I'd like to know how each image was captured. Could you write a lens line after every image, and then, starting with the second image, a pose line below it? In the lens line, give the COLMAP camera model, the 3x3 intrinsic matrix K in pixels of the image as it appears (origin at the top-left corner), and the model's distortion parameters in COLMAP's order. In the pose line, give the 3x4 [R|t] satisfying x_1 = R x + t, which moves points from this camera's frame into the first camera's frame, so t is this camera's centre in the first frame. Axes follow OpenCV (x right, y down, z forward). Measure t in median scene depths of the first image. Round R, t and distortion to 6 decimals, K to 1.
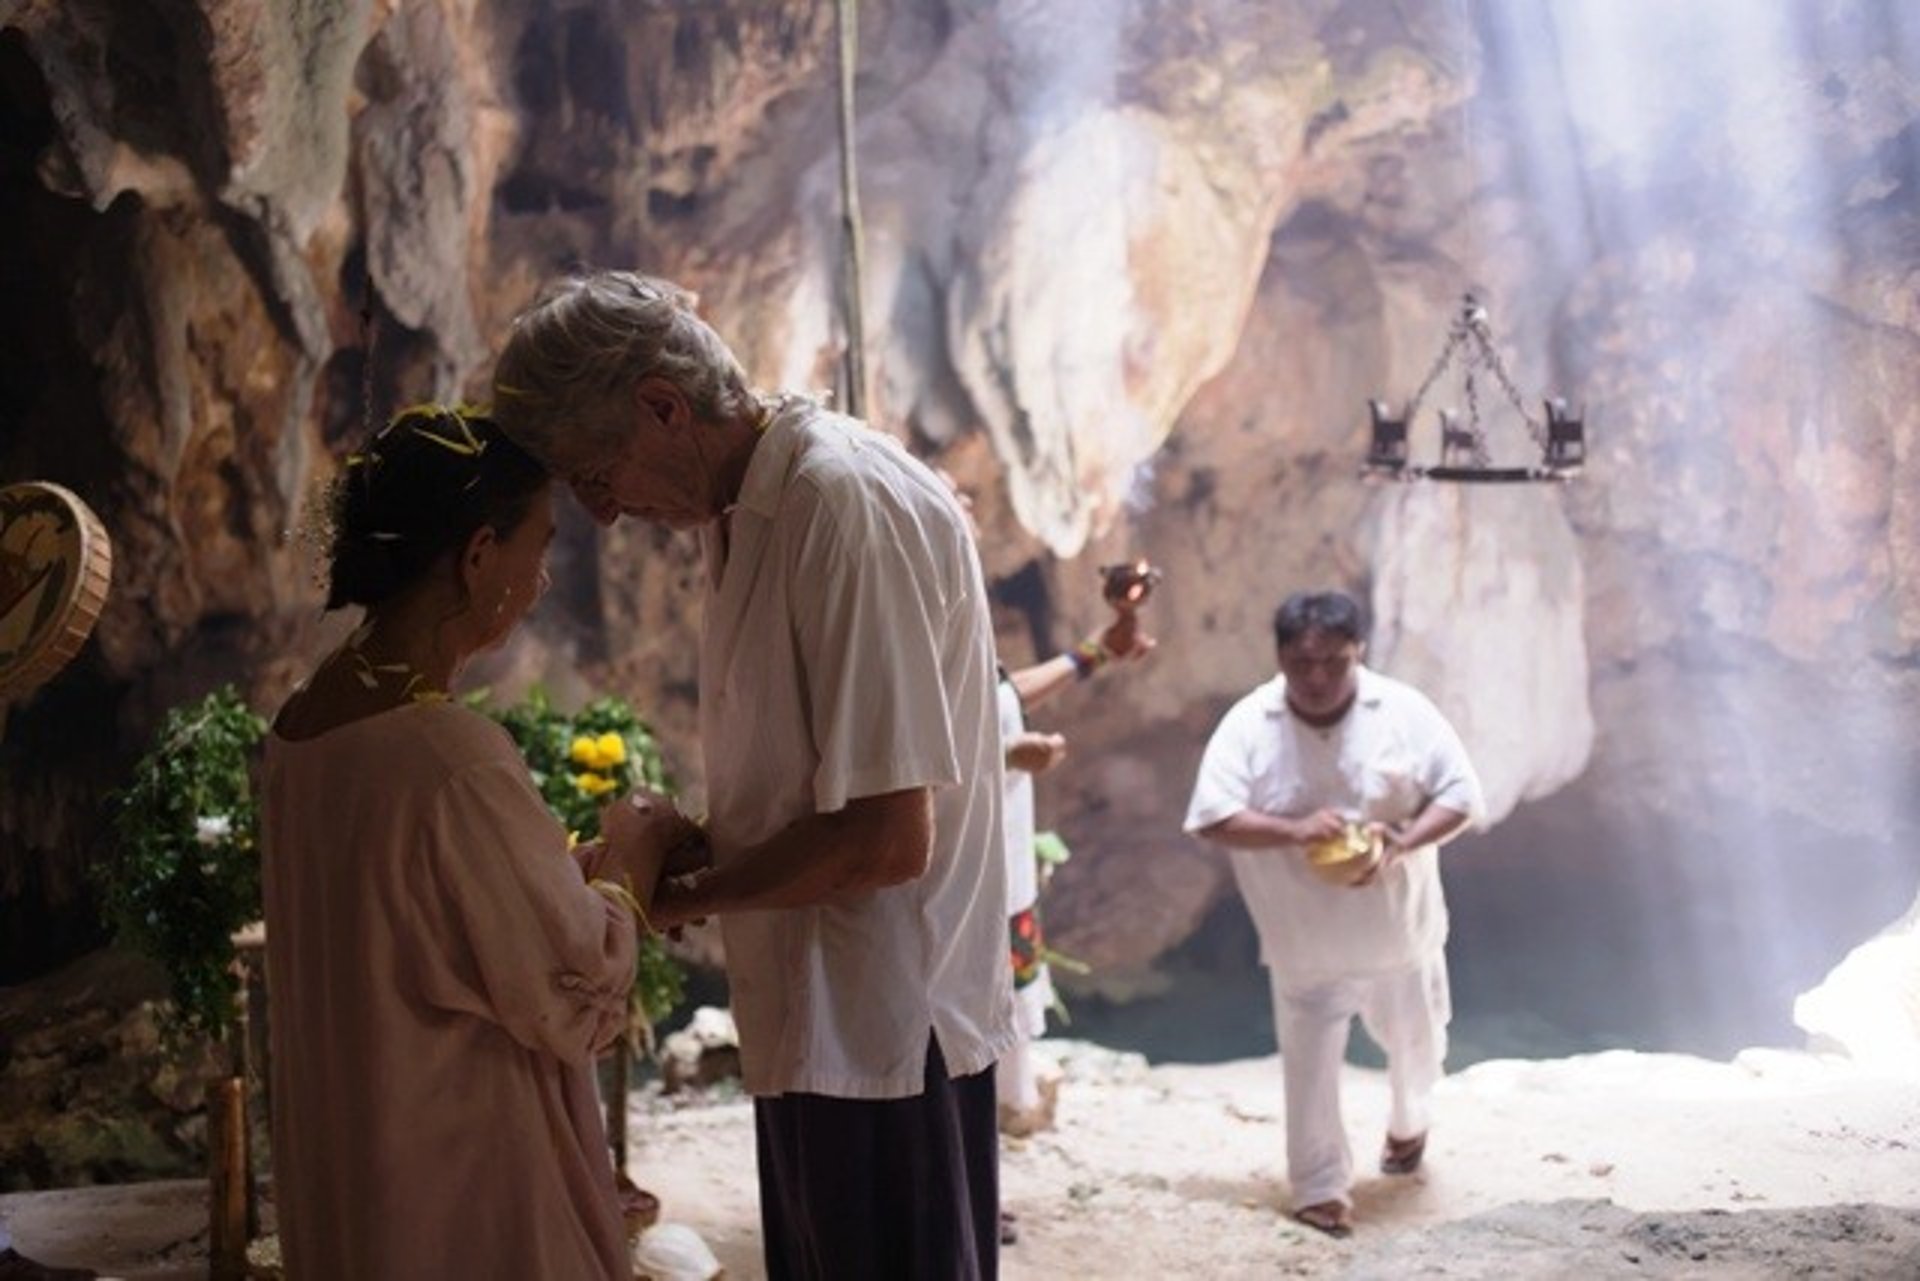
lens RADIAL K [[1922.1, 0, 986.1], [0, 1922.1, 642.1], [0, 0, 1]] dist [-0.065083, 0.000000]
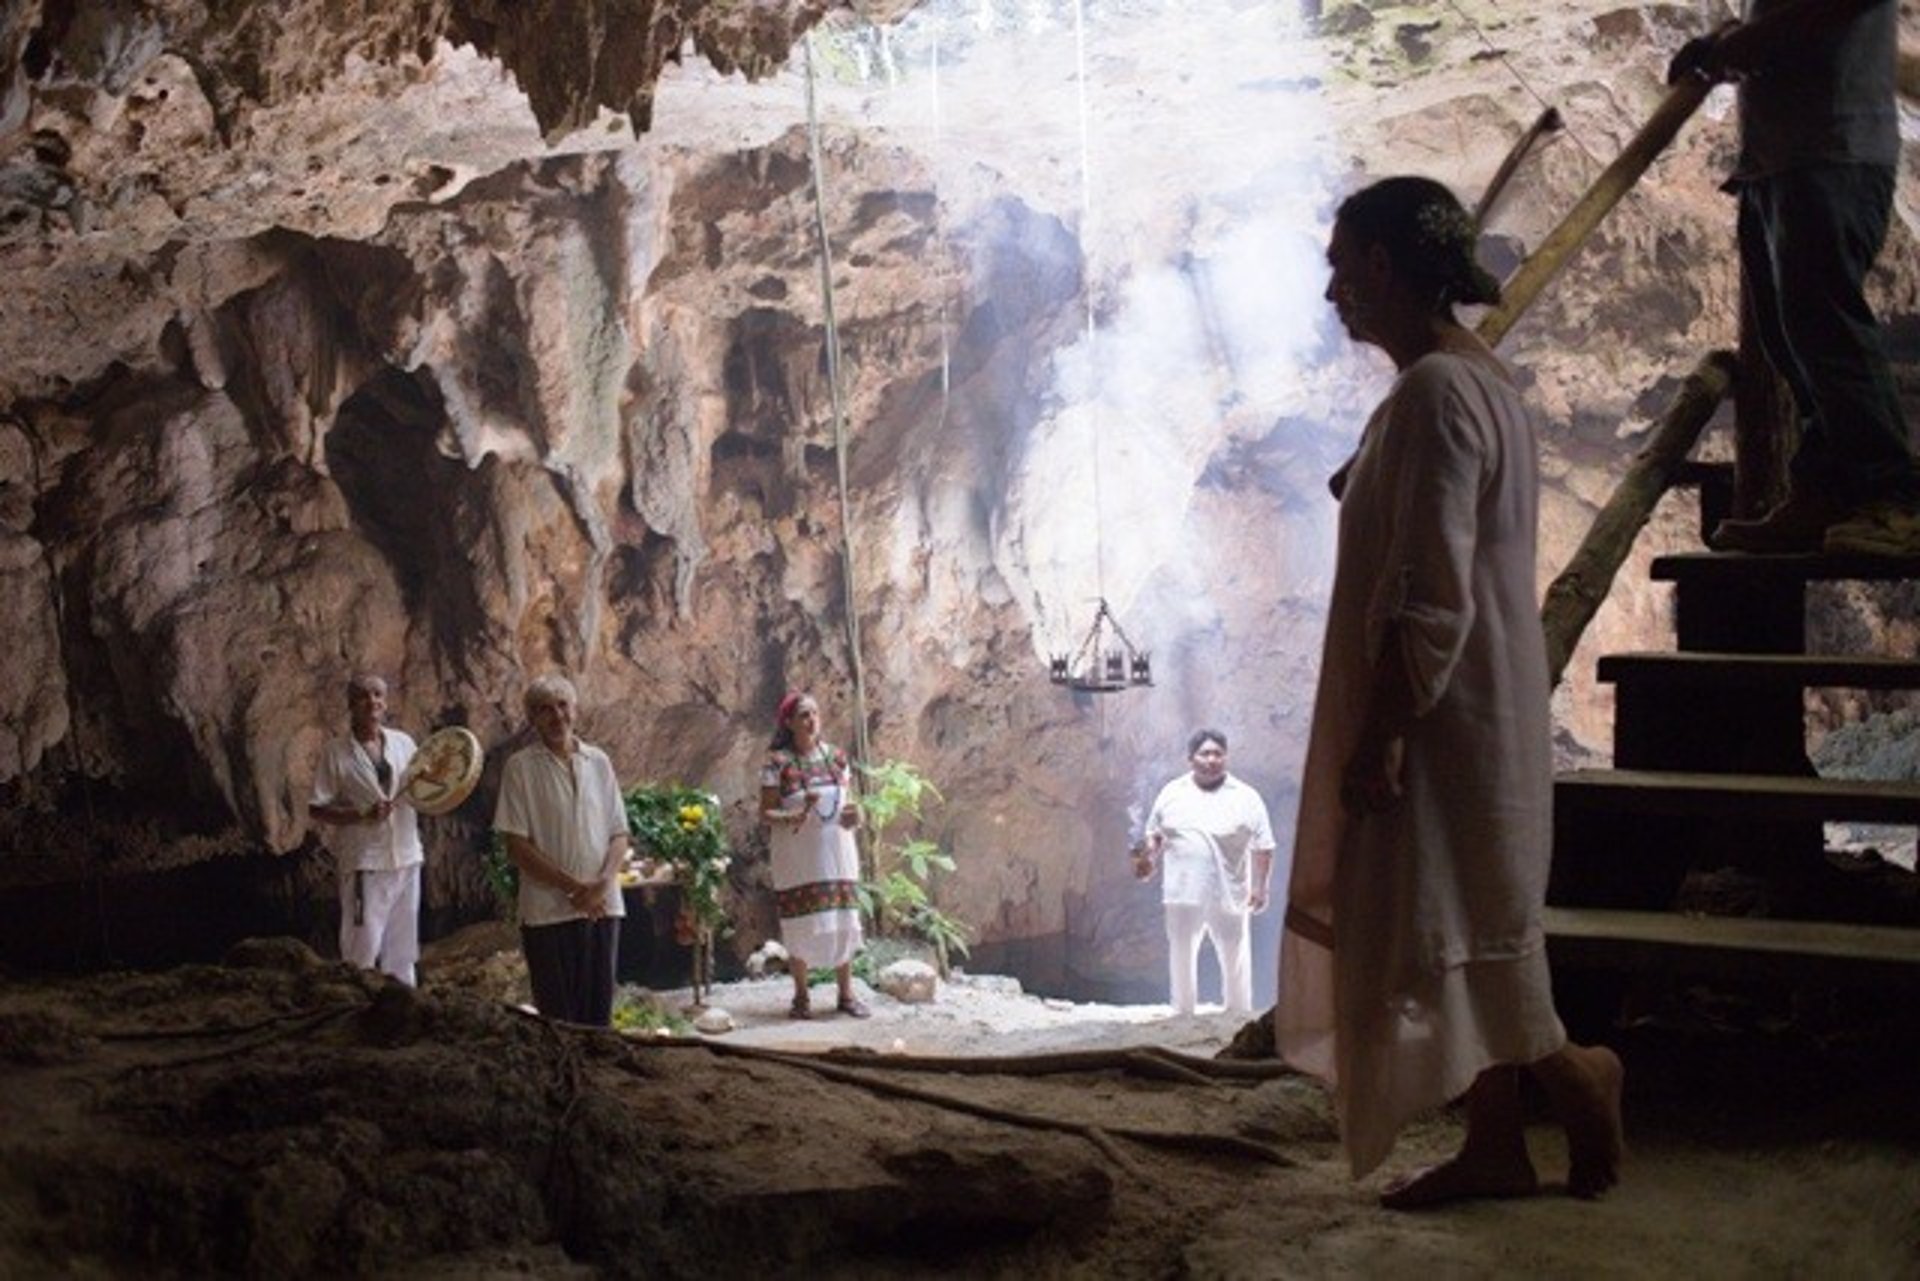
lens RADIAL K [[1922.1, 0, 964.8], [0, 1922.1, 645.1], [0, 0, 1]] dist [-0.065083, 0.000000]
pose [[0.985180, -0.002673, -0.171505, 0.223724], [-0.001118, 0.999757, -0.022005, -0.041249], [0.171522, 0.021871, 0.984938, -0.530773]]
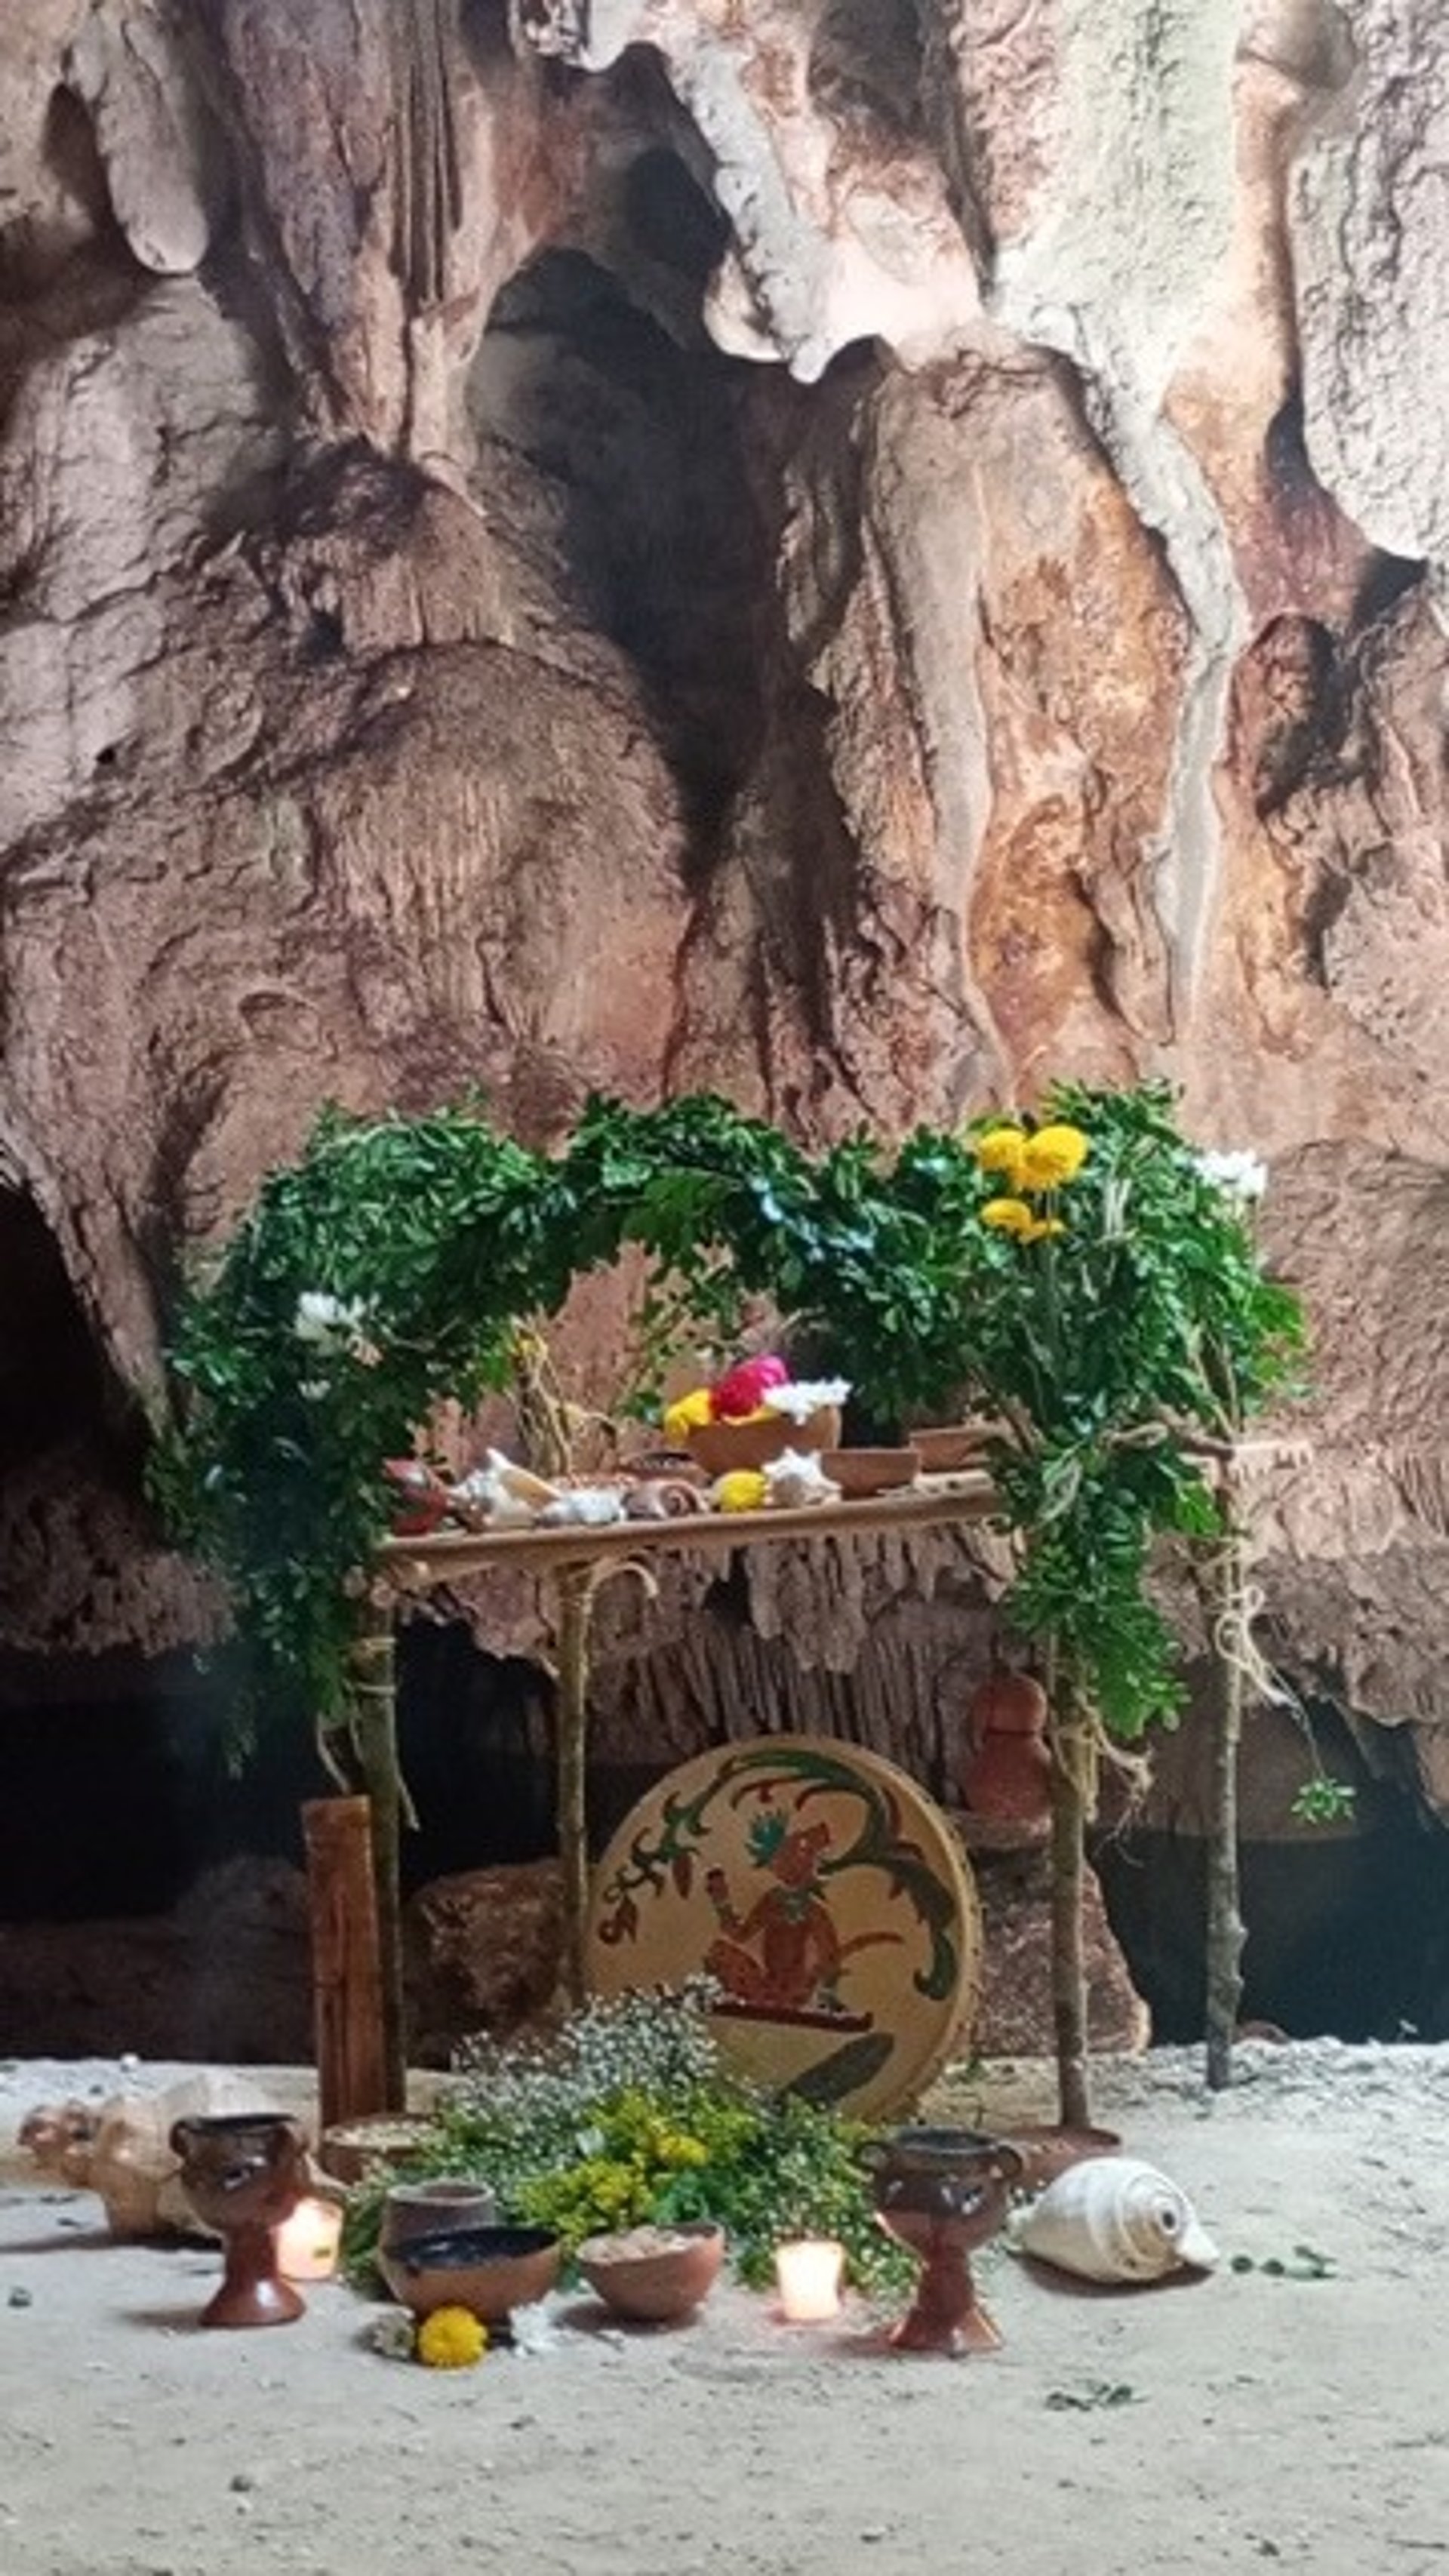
lens RADIAL K [[4179.6, 0, 695.5], [0, 4179.6, 1285.6], [0, 0, 1]] dist [0.025721, 0.000000]
pose [[0.841012, -0.003668, -0.541004, 0.119132], [-0.012238, 0.999592, -0.025801, 0.046891], [0.540878, 0.028319, 0.840624, 0.034558]]
